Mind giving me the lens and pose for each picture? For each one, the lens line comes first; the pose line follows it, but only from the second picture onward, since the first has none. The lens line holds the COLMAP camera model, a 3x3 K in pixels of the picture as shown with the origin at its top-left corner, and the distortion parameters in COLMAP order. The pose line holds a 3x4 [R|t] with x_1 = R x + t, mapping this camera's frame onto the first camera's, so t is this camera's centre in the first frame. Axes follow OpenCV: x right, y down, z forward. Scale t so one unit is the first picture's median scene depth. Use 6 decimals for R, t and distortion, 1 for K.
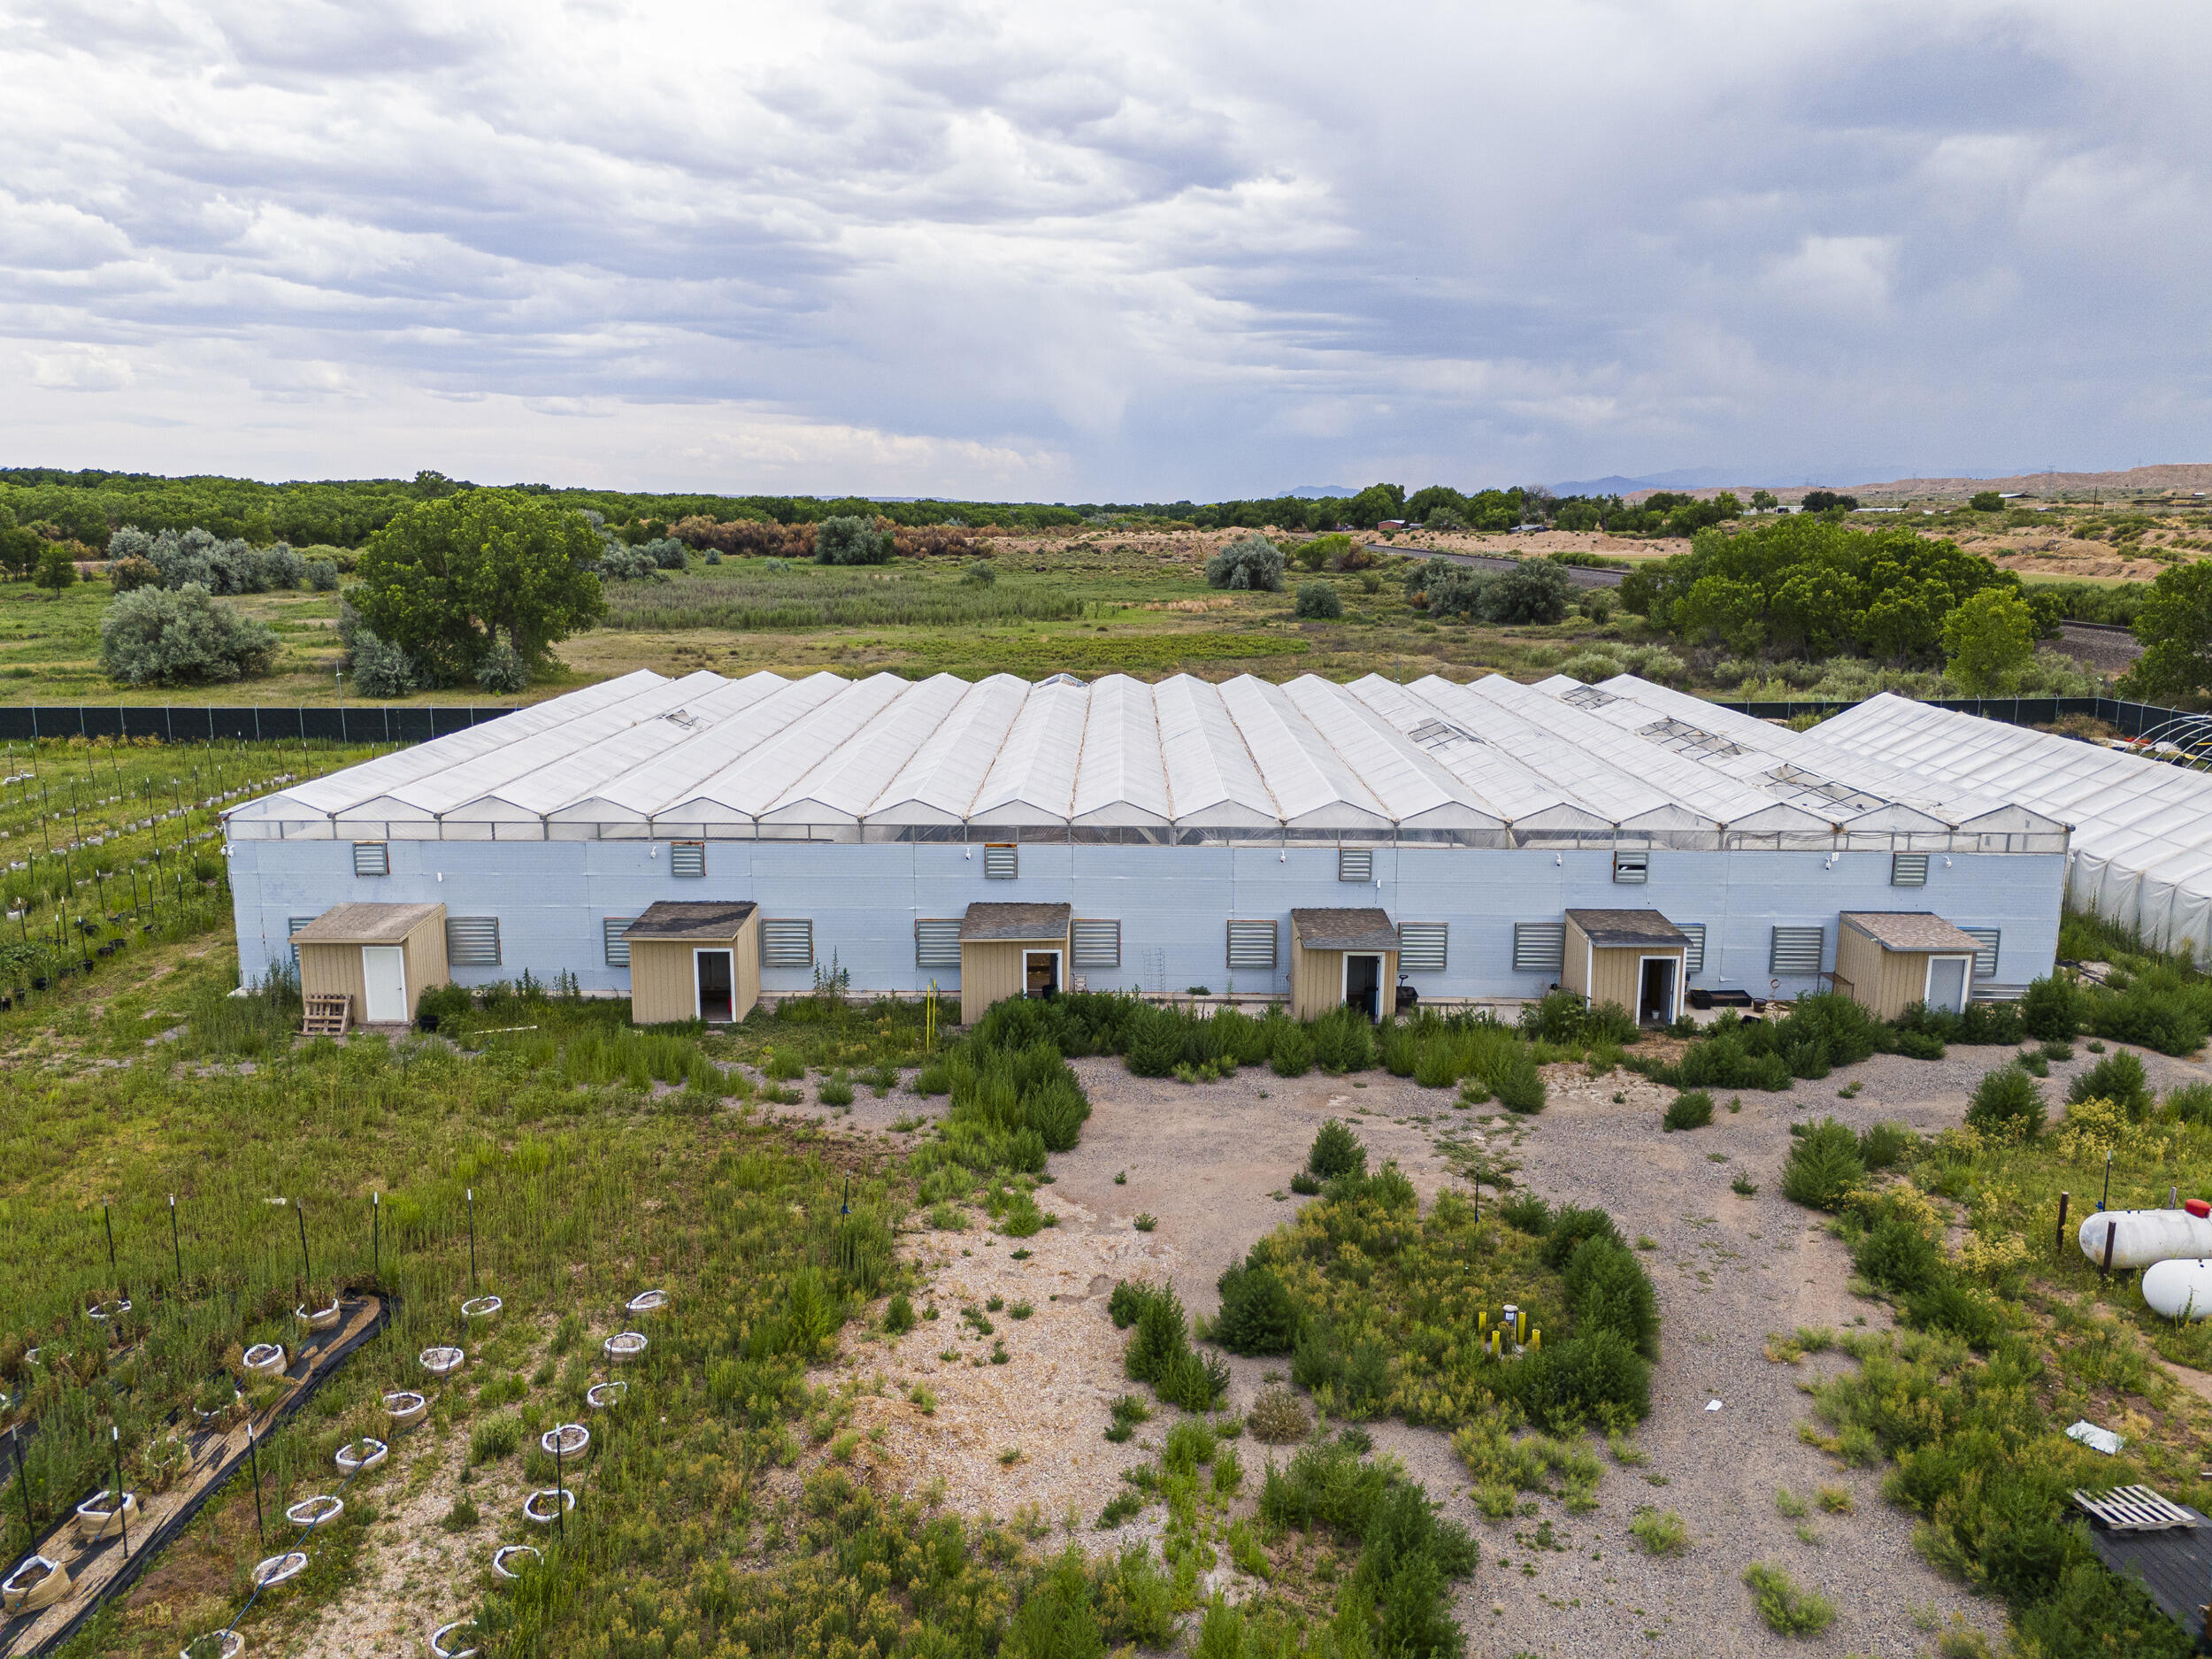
lens RADIAL K [[1632.5, 0, 1109.1], [0, 1632.5, 802.7], [0, 0, 1]] dist [0.070674, -0.066996]
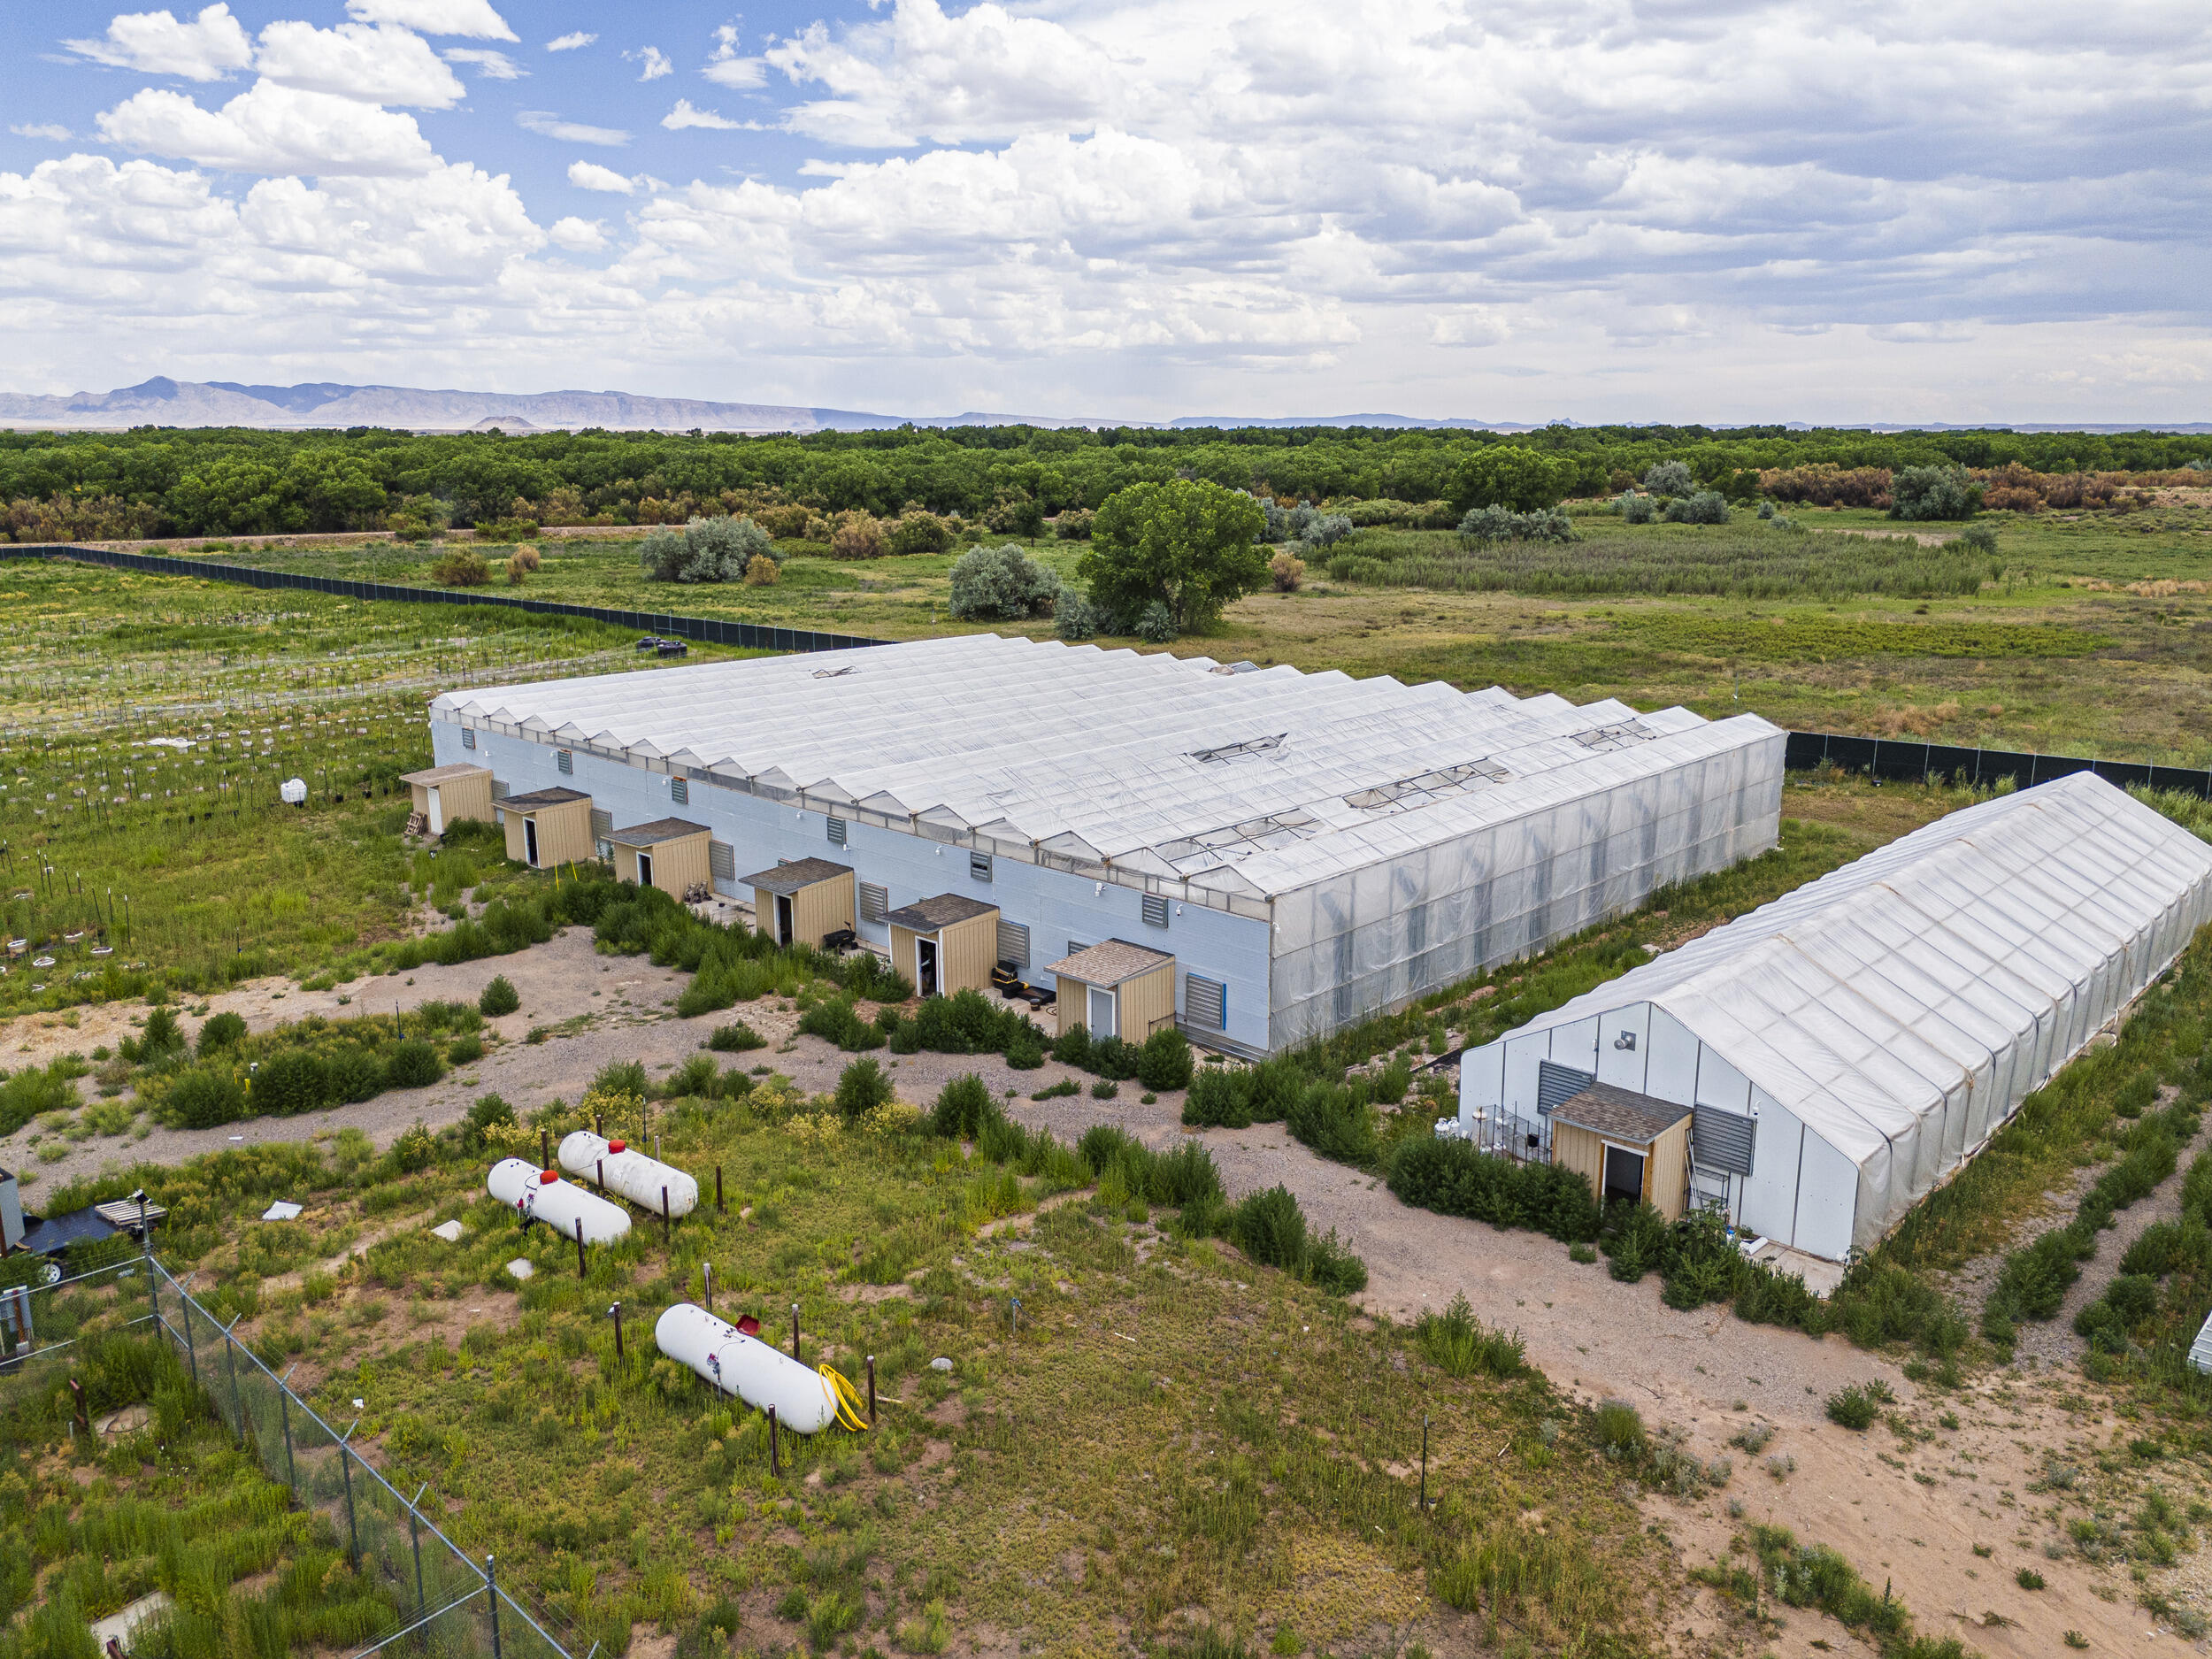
lens RADIAL K [[1632.5, 0, 1104.9], [0, 1632.5, 816.5], [0, 0, 1]] dist [0.070674, -0.066996]
pose [[0.730922, 0.143303, -0.667246, 1.143444], [-0.113465, 0.989615, 0.088244, -0.107290], [0.672963, 0.011210, 0.739591, 0.204069]]
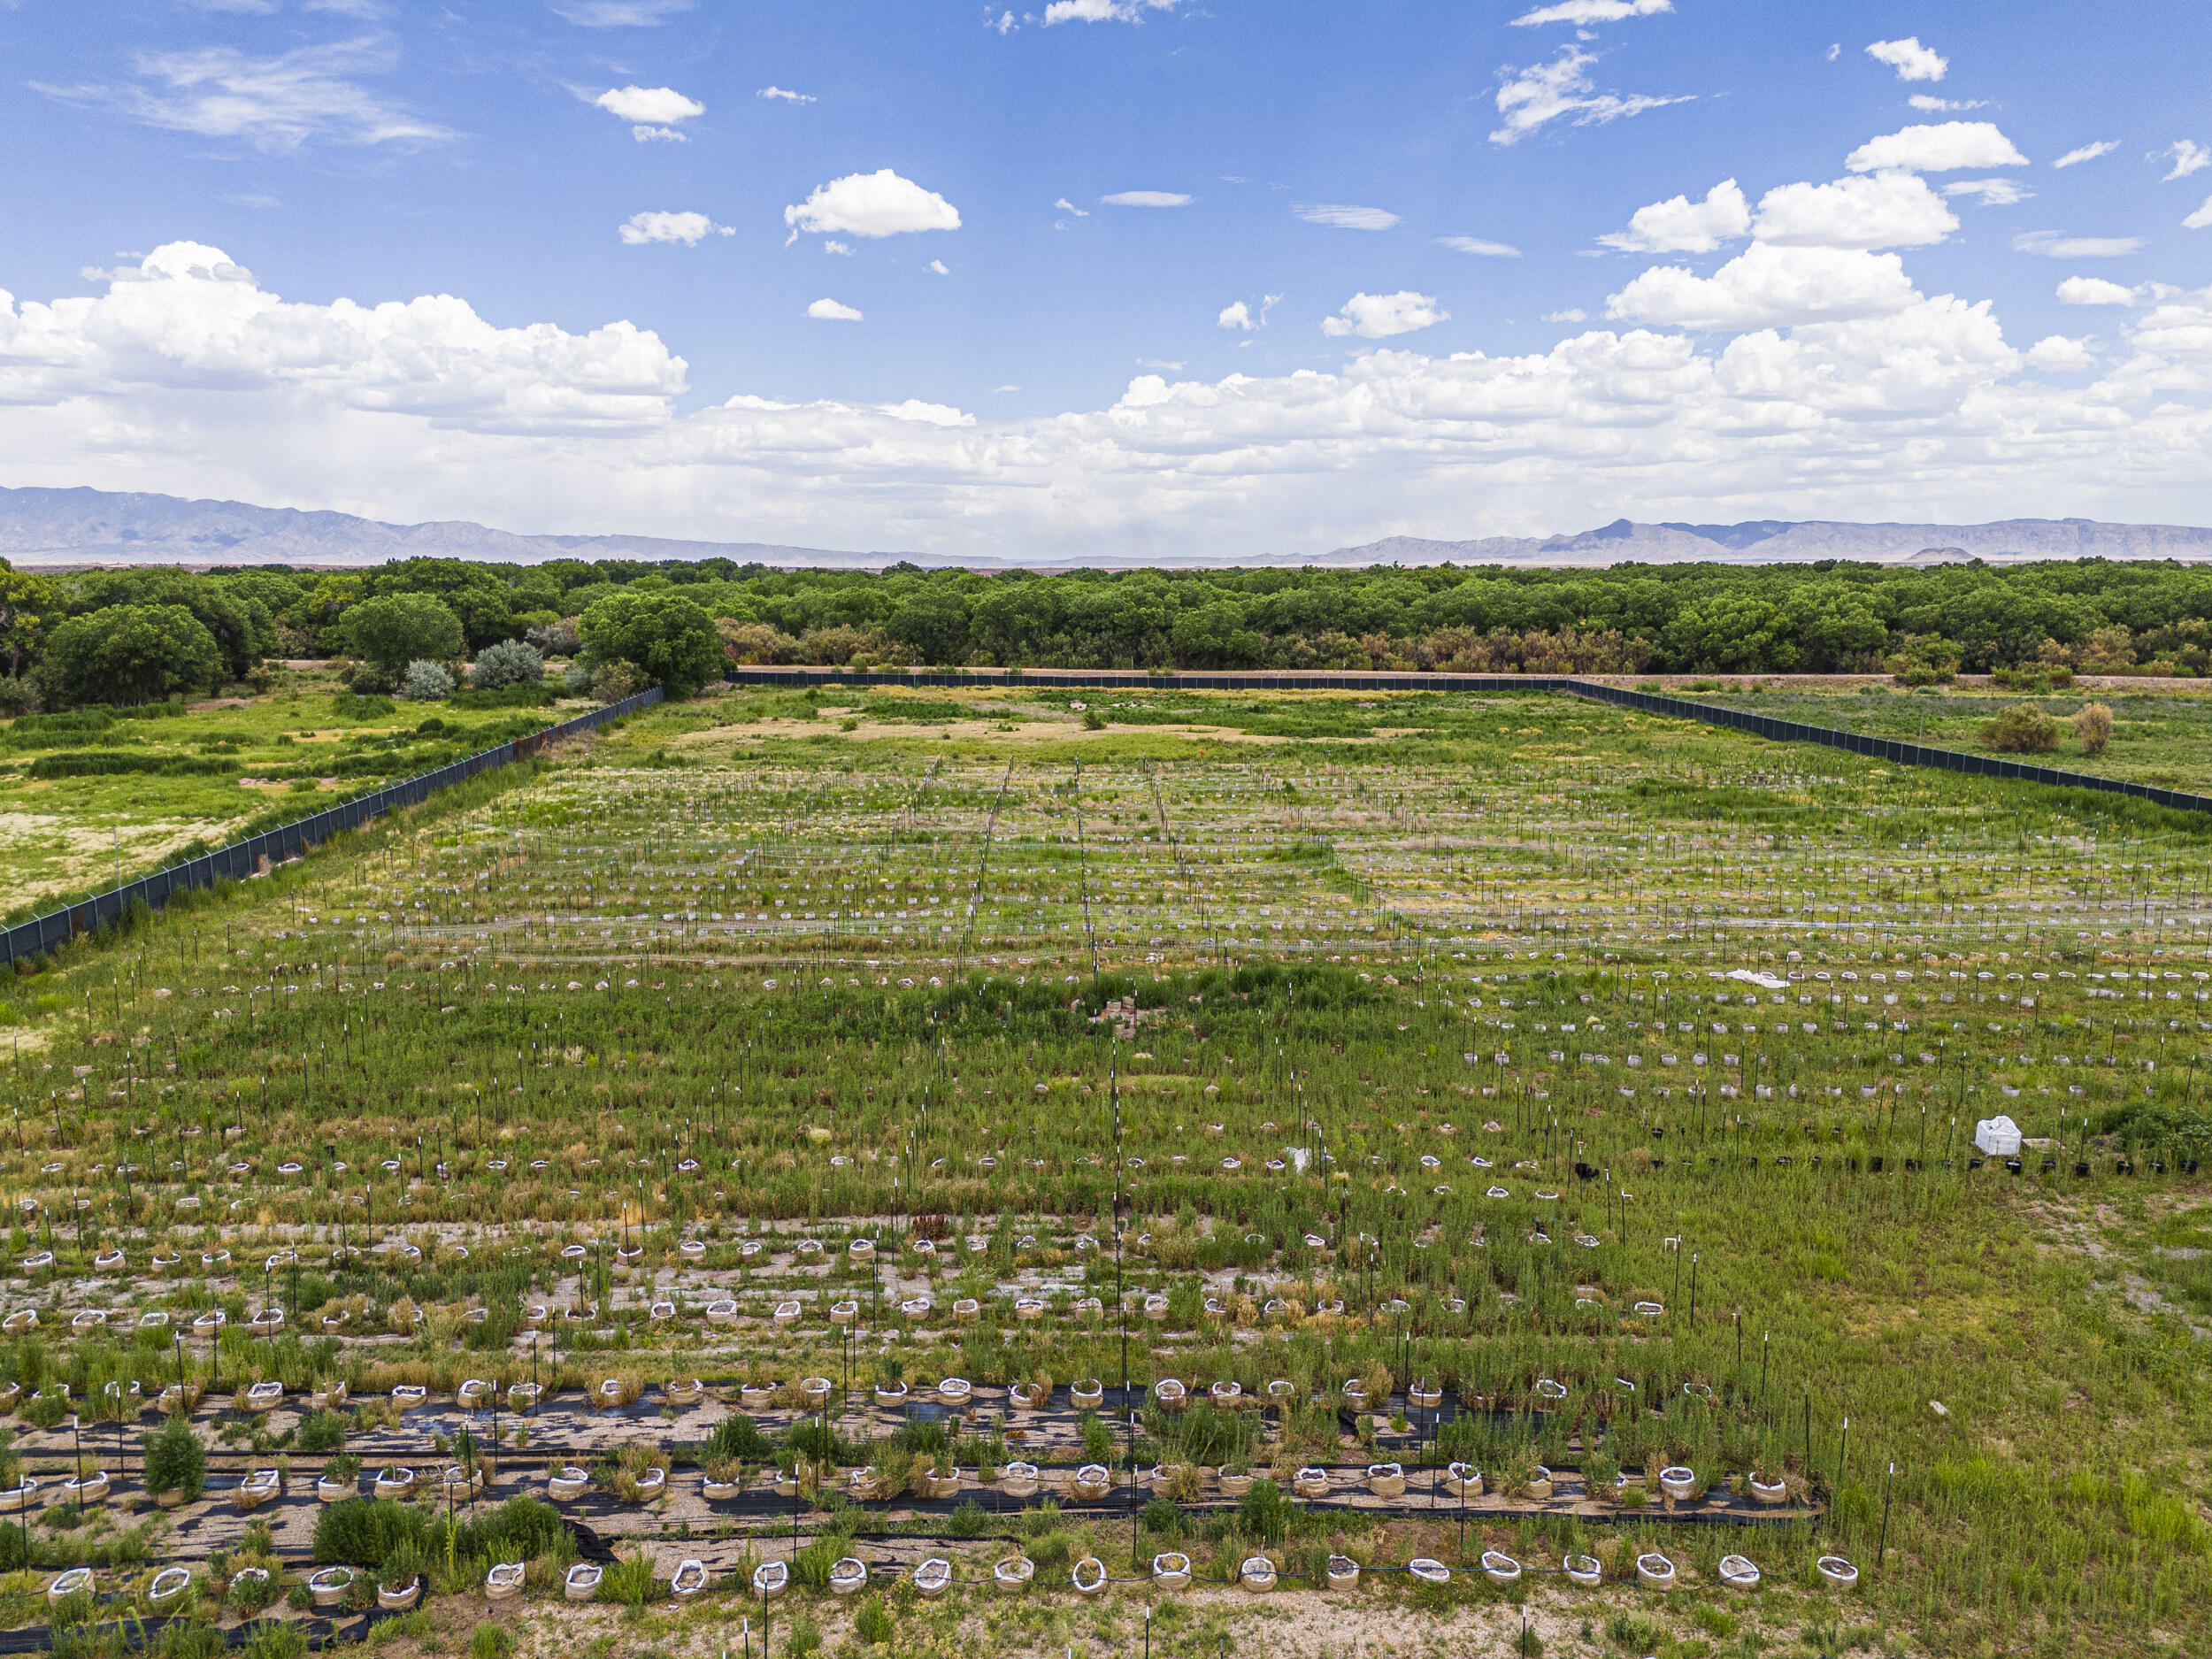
lens RADIAL K [[1632.5, 0, 1106.8], [0, 1632.5, 826.3], [0, 0, 1]] dist [0.070674, -0.066996]
pose [[0.017873, 0.143503, -0.989489, 0.344639], [-0.176610, 0.974538, 0.138144, -0.124044], [0.984119, 0.172285, 0.042762, 0.273595]]
